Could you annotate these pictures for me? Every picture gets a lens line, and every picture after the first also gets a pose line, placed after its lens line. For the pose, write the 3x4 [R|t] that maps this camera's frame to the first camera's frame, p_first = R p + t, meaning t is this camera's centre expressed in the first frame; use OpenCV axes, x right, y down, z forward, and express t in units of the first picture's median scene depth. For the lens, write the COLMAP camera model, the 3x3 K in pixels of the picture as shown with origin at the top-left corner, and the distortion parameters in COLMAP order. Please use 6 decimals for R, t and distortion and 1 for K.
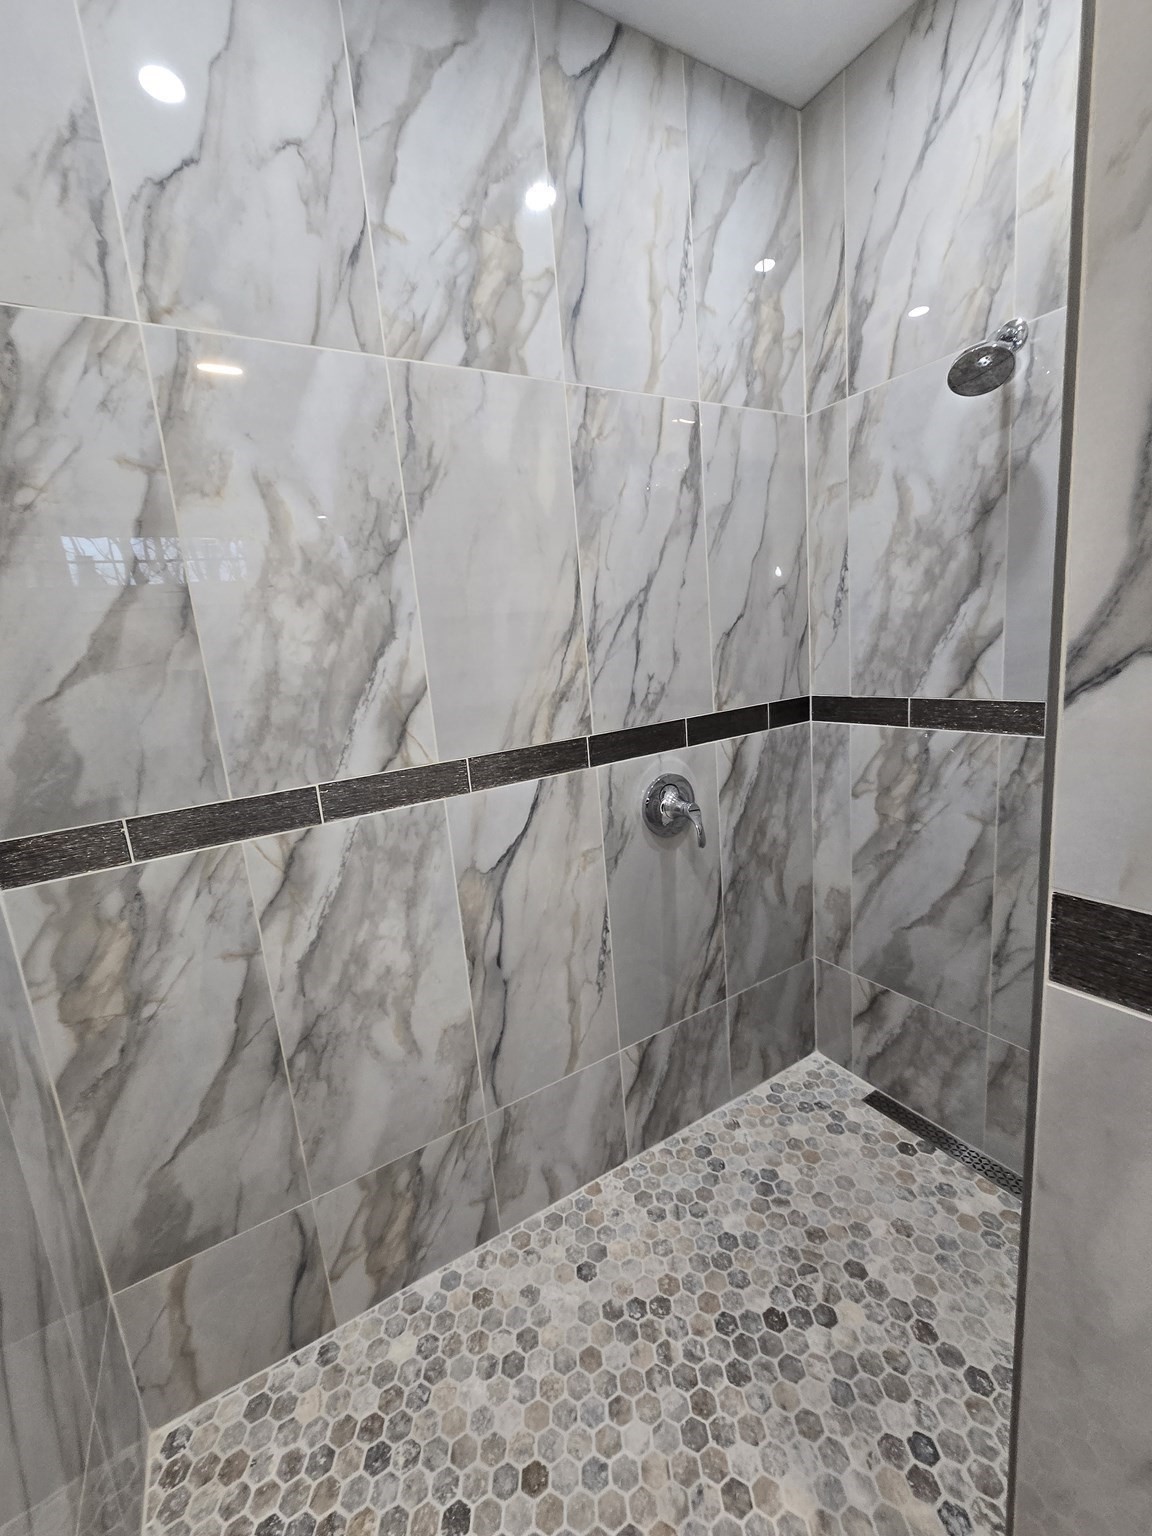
lens RADIAL K [[624.7, 0, 574.5], [0, 624.7, 759.7], [0, 0, 1]] dist [-0.003630, 0.000258]
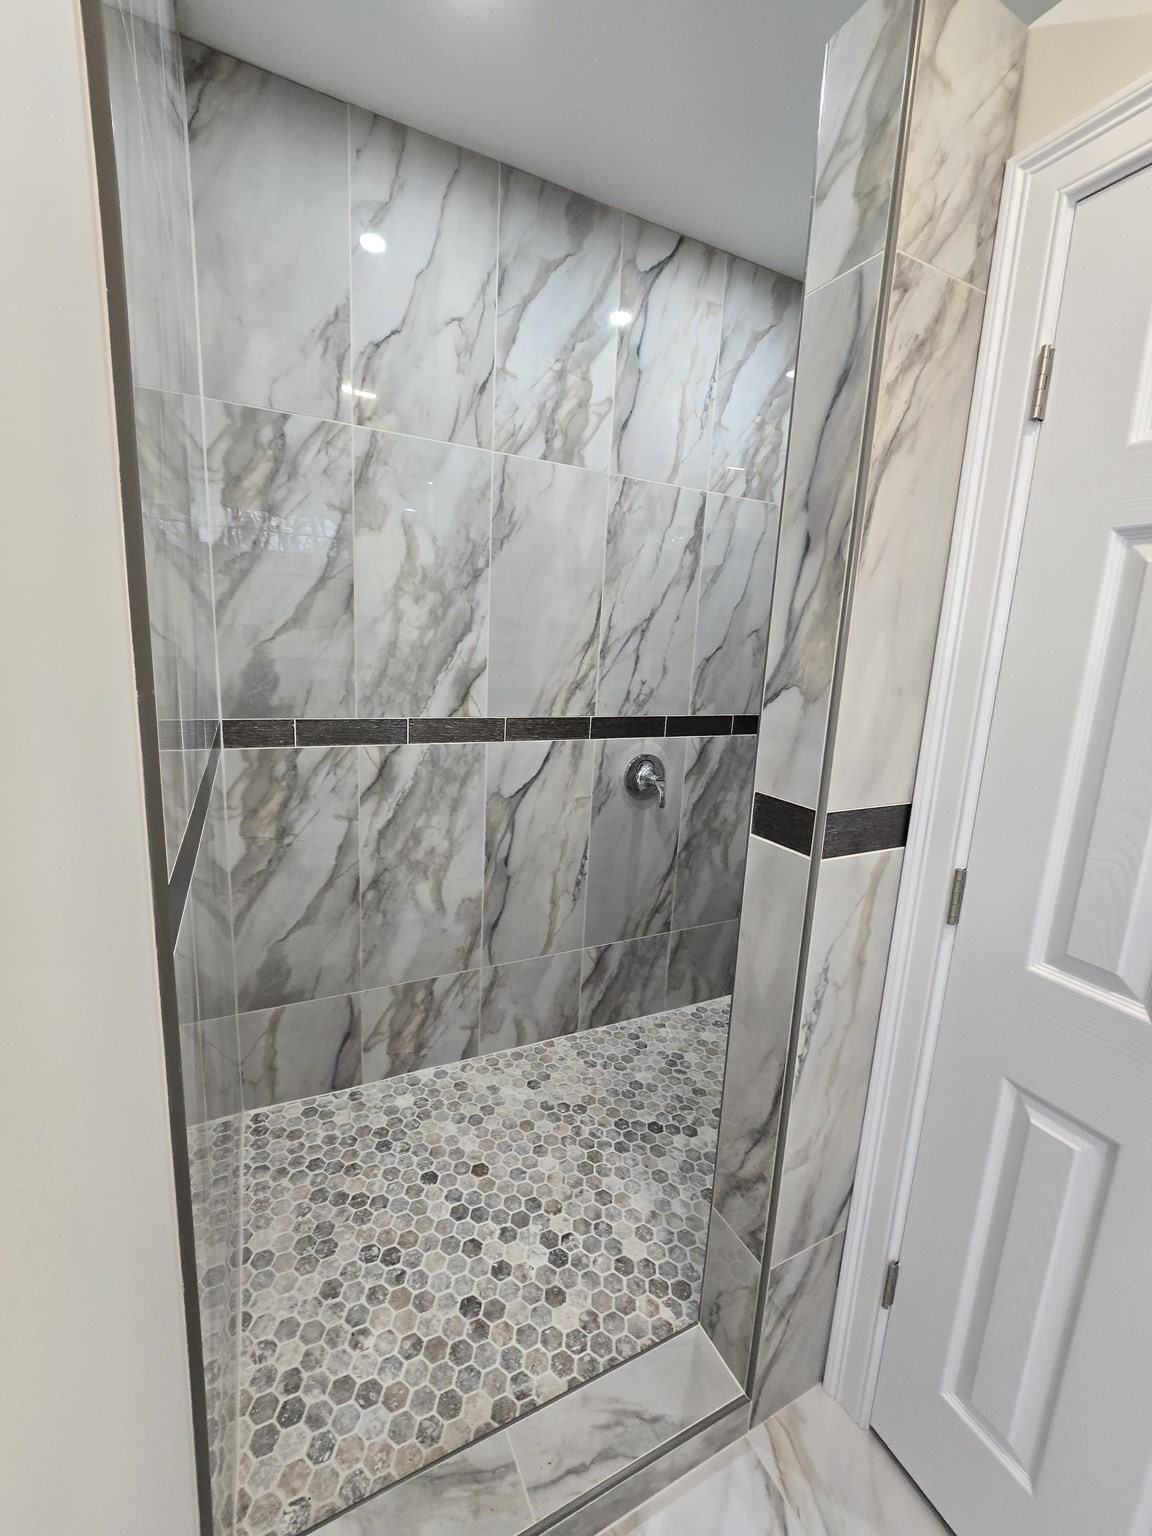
lens RADIAL K [[624.7, 0, 576.5], [0, 624.7, 760.4], [0, 0, 1]] dist [-0.003630, 0.000258]
pose [[0.987489, 0.148728, -0.052391, 0.091594], [-0.148858, 0.988858, 0.001433, 0.075205], [0.052021, 0.006384, 0.998626, -0.497353]]
